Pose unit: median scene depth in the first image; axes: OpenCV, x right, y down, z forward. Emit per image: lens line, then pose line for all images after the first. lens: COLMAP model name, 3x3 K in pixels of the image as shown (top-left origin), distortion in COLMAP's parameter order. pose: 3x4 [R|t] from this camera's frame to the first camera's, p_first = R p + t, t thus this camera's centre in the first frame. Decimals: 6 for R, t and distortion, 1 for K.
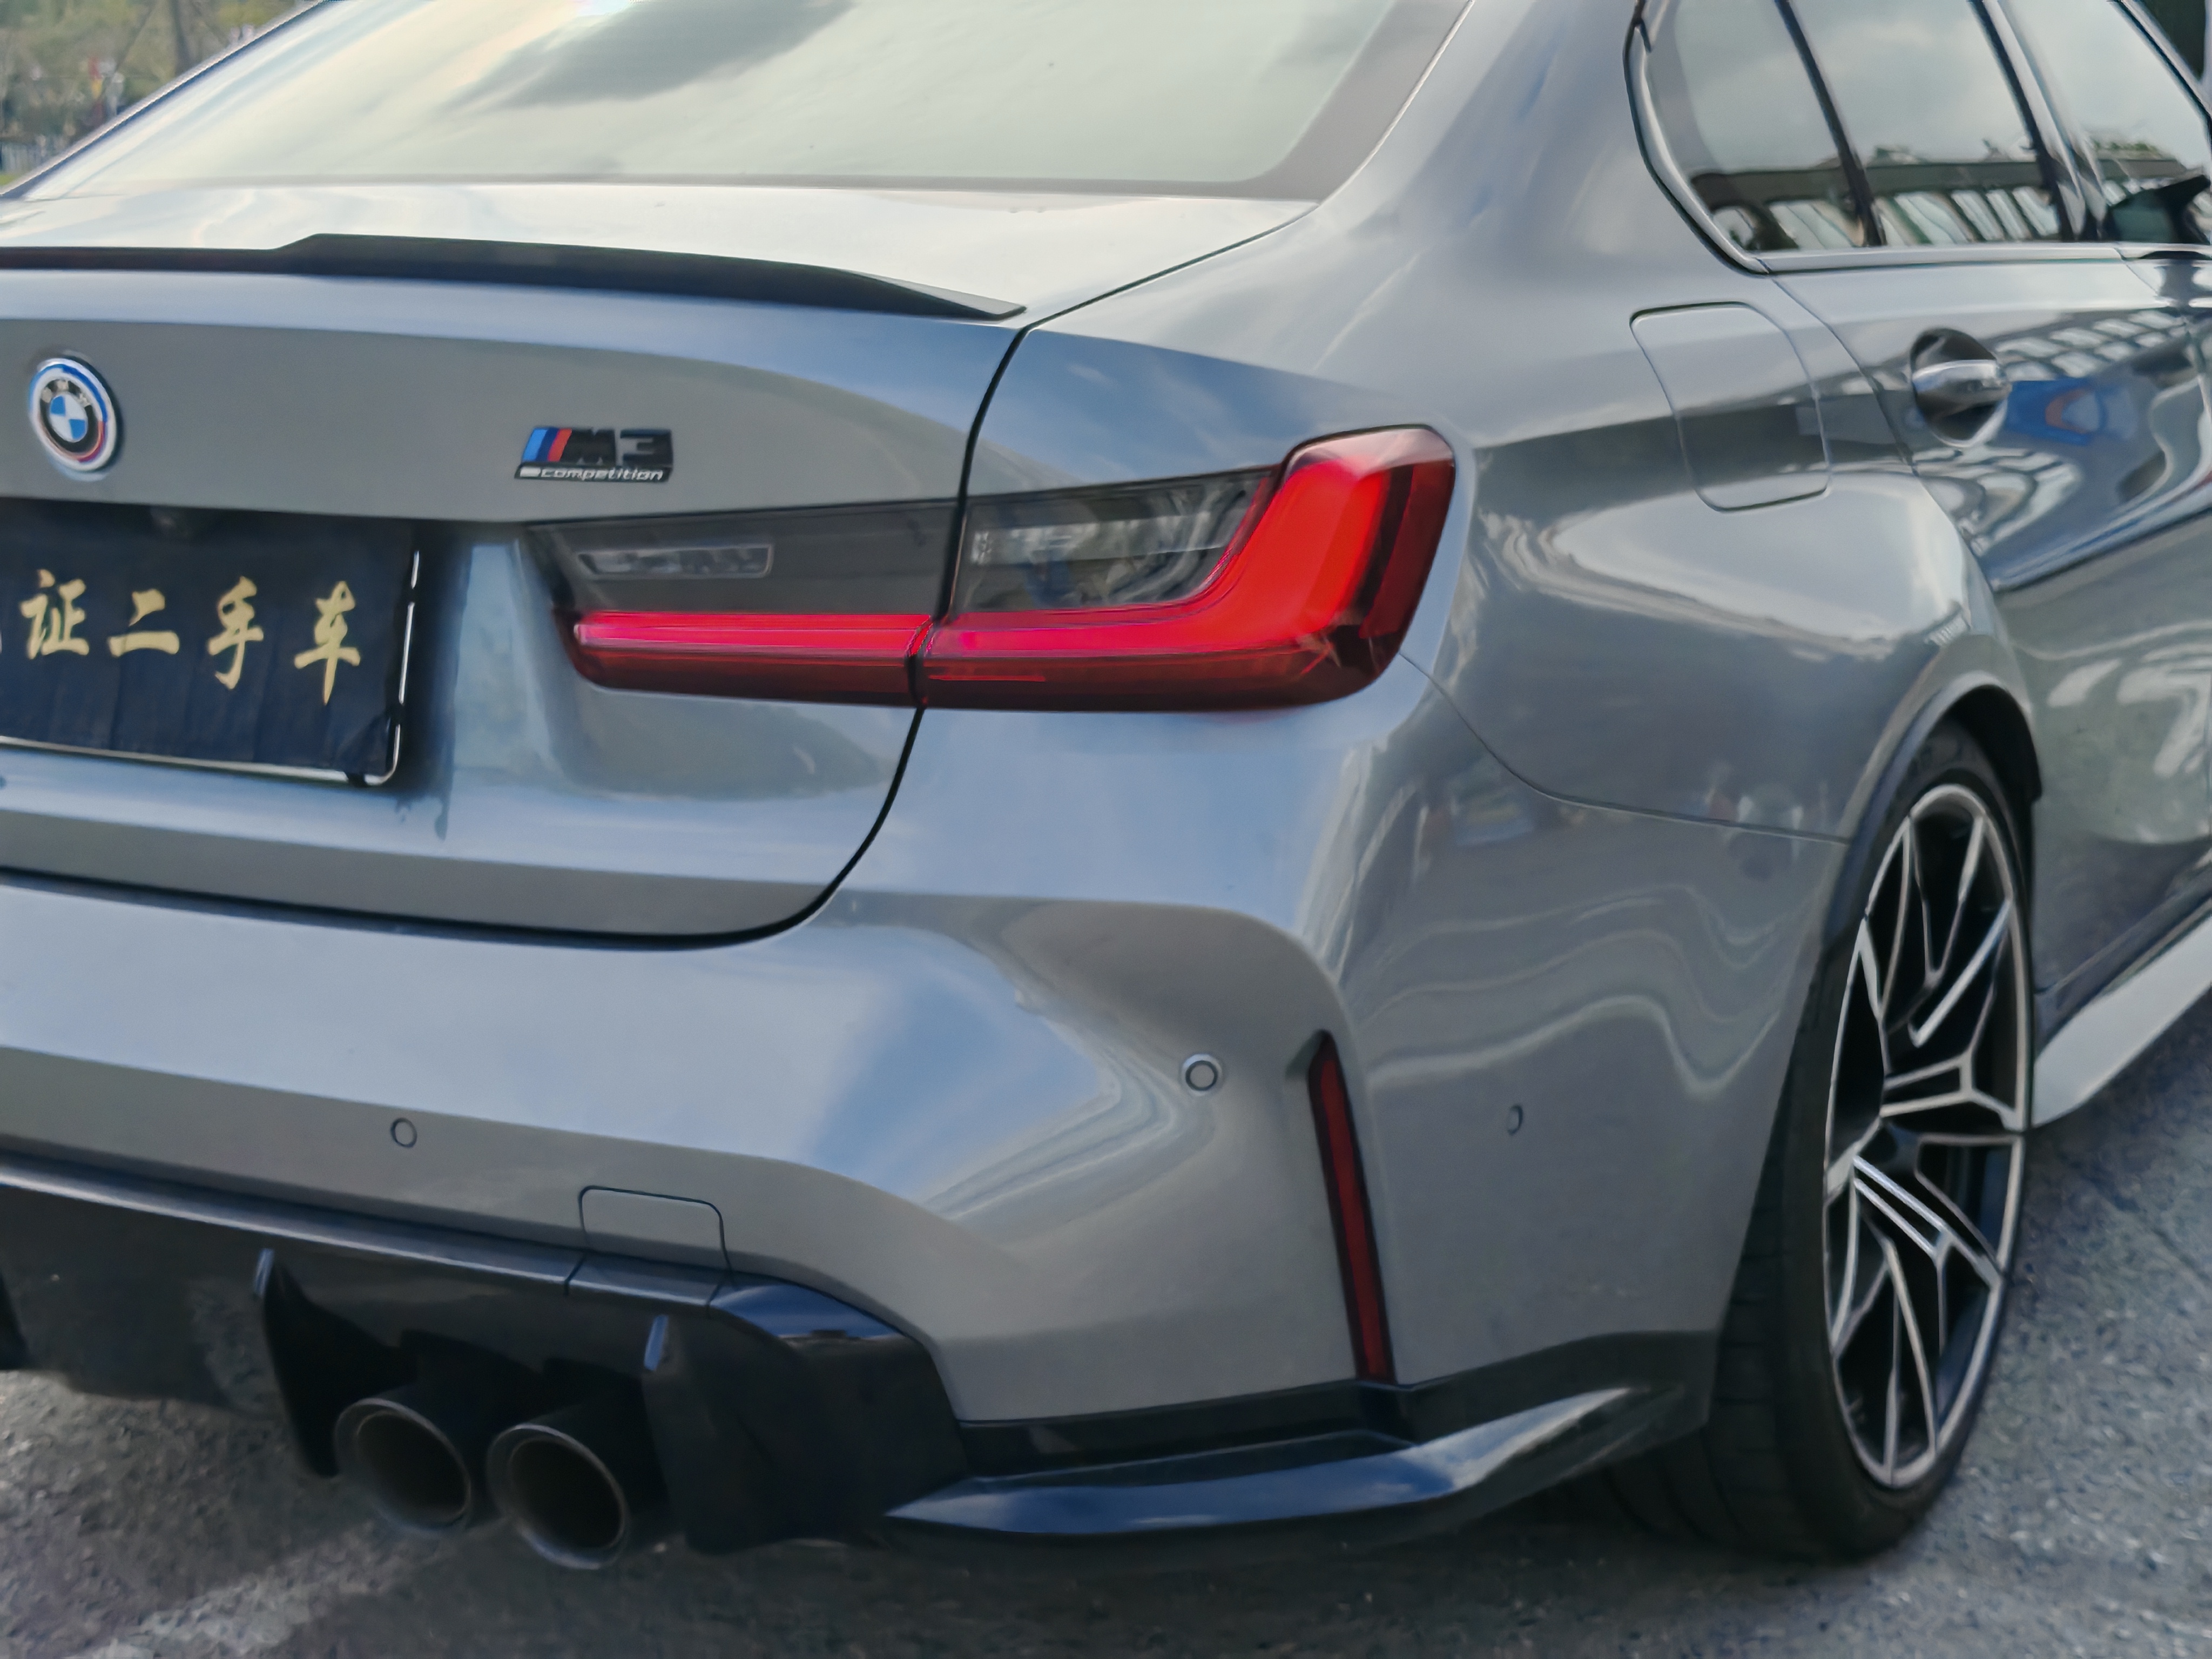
lens RADIAL K [[3561.2, 0, 1106.0], [0, 3561.2, 829.5], [0, 0, 1]] dist [0.148213, -1.073687]
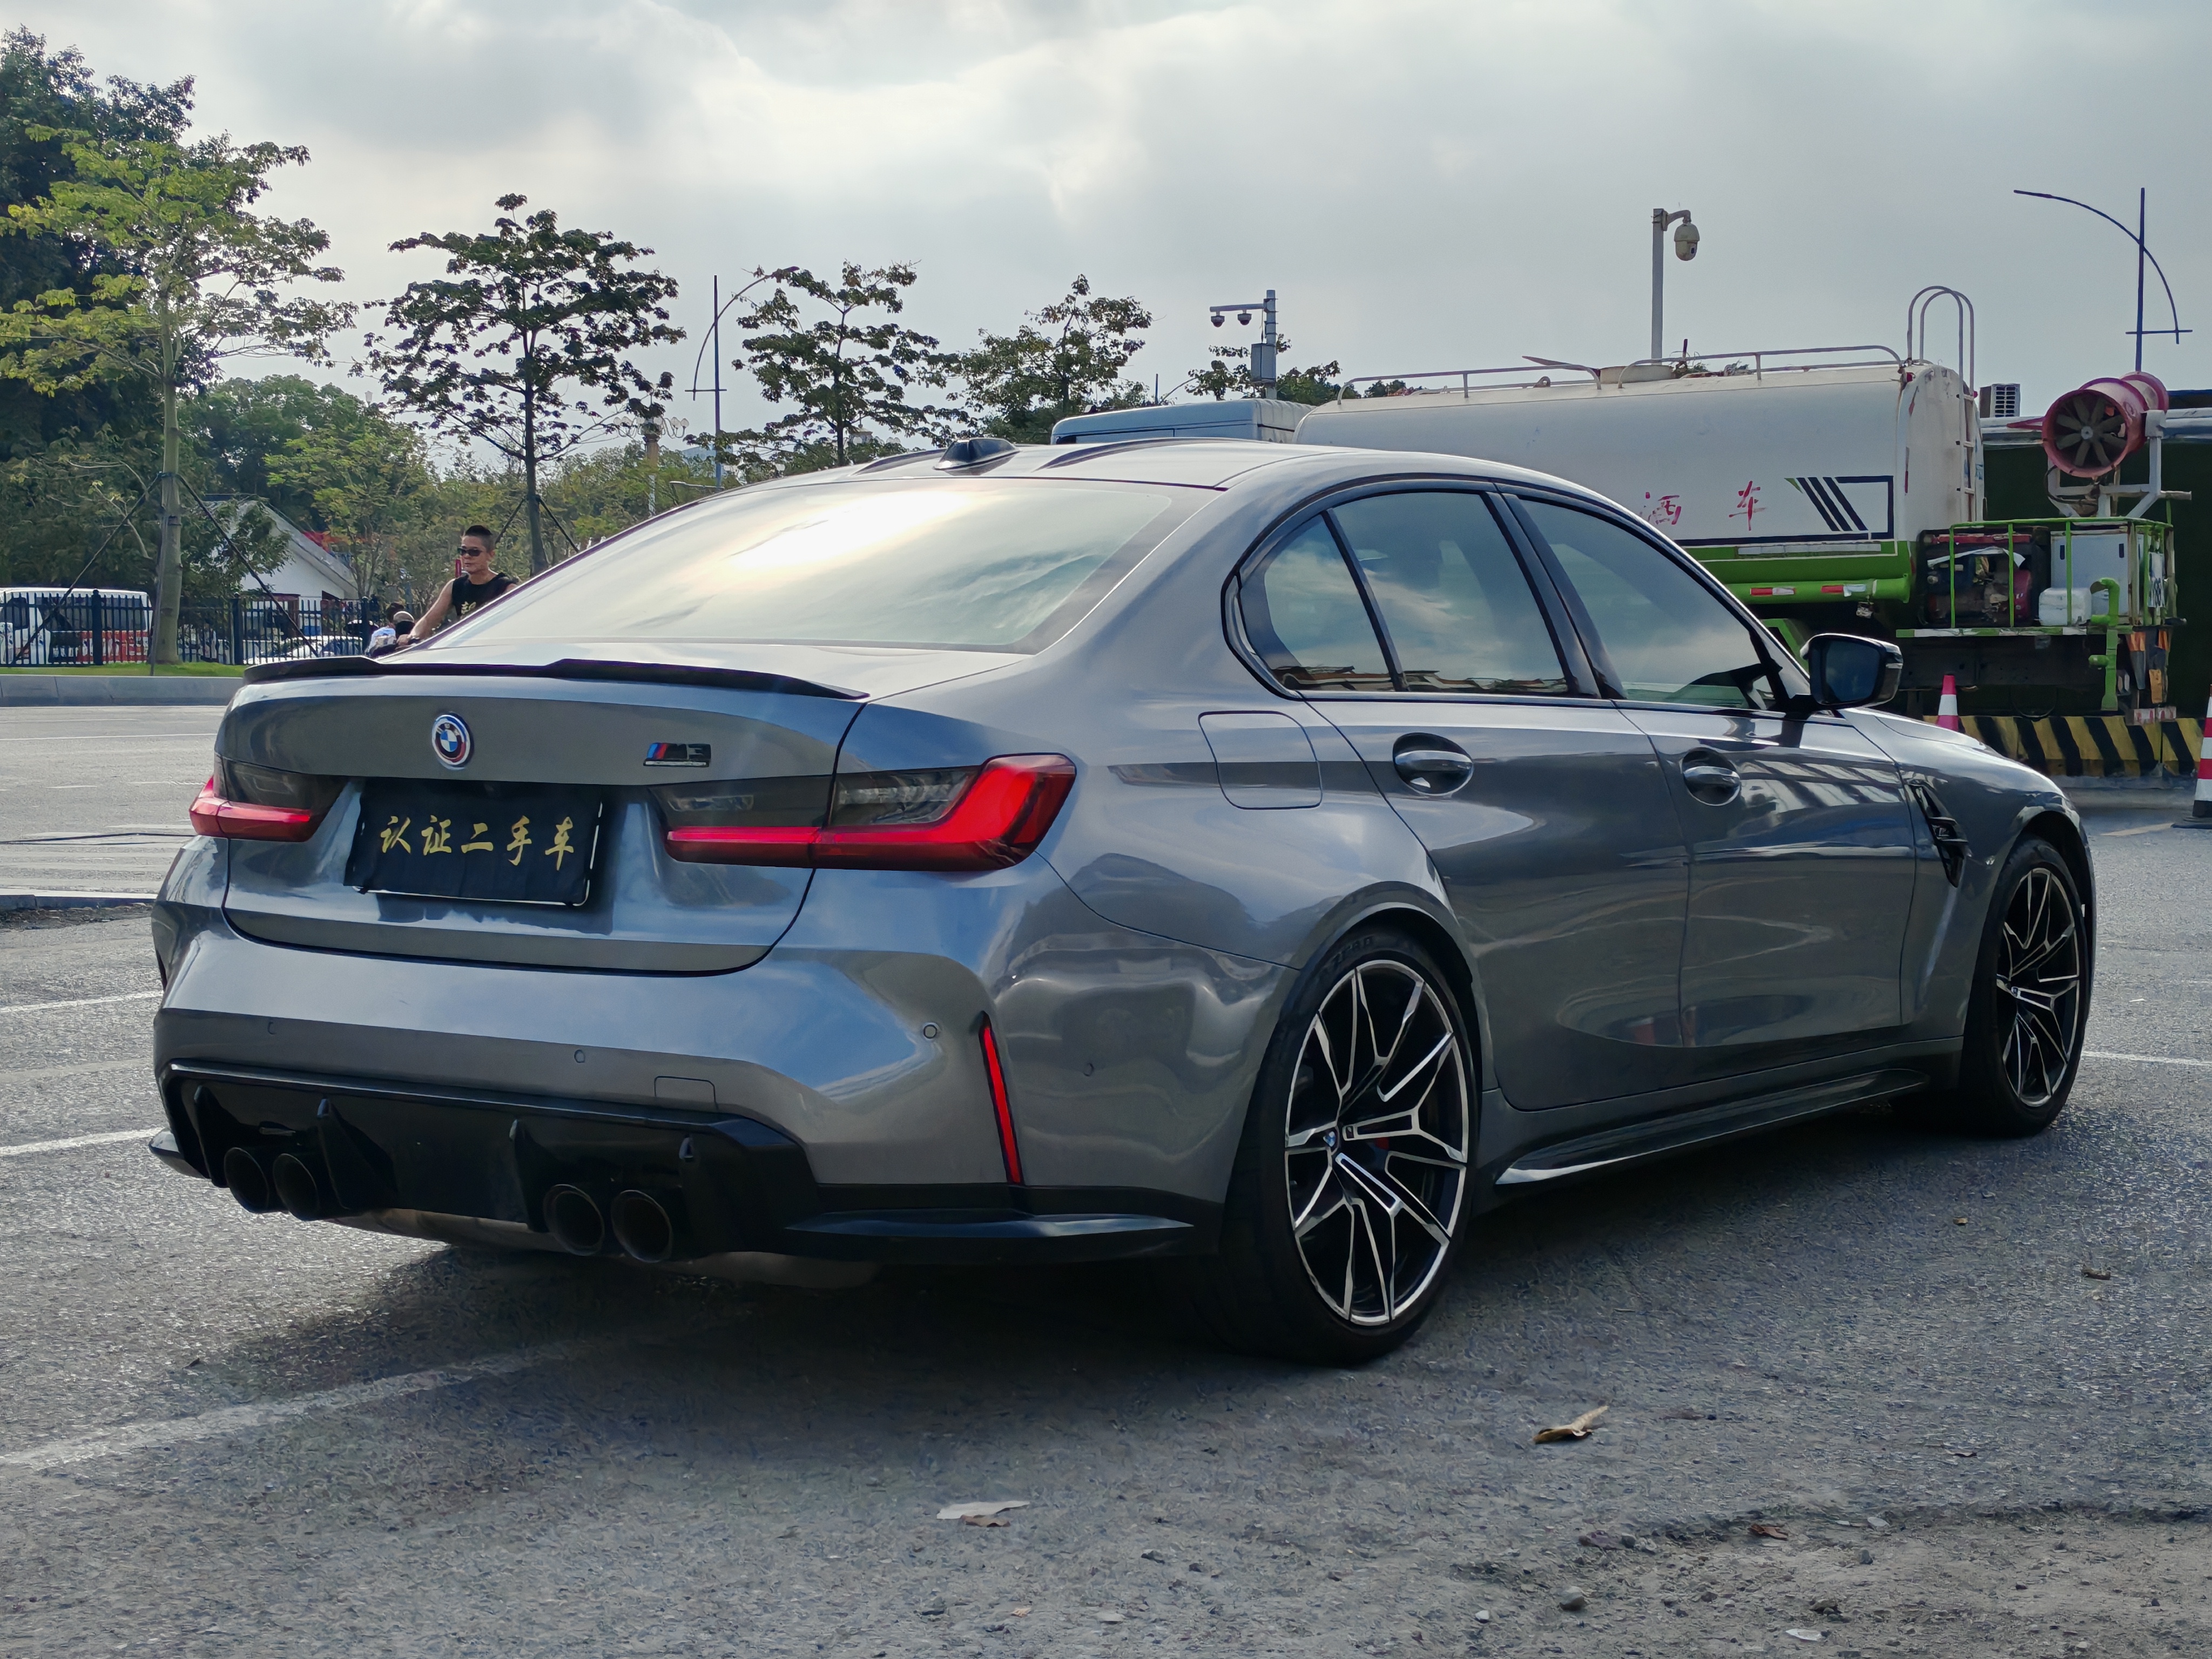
lens RADIAL K [[3529.3, 0, 1106.0], [0, 3529.3, 829.5], [0, 0, 1]] dist [0.042898, -0.015278]
pose [[0.996235, 0.016777, -0.085051, 0.296868], [-0.028579, 0.989807, -0.139519, 0.229514], [0.081844, 0.141424, 0.986560, -1.098286]]
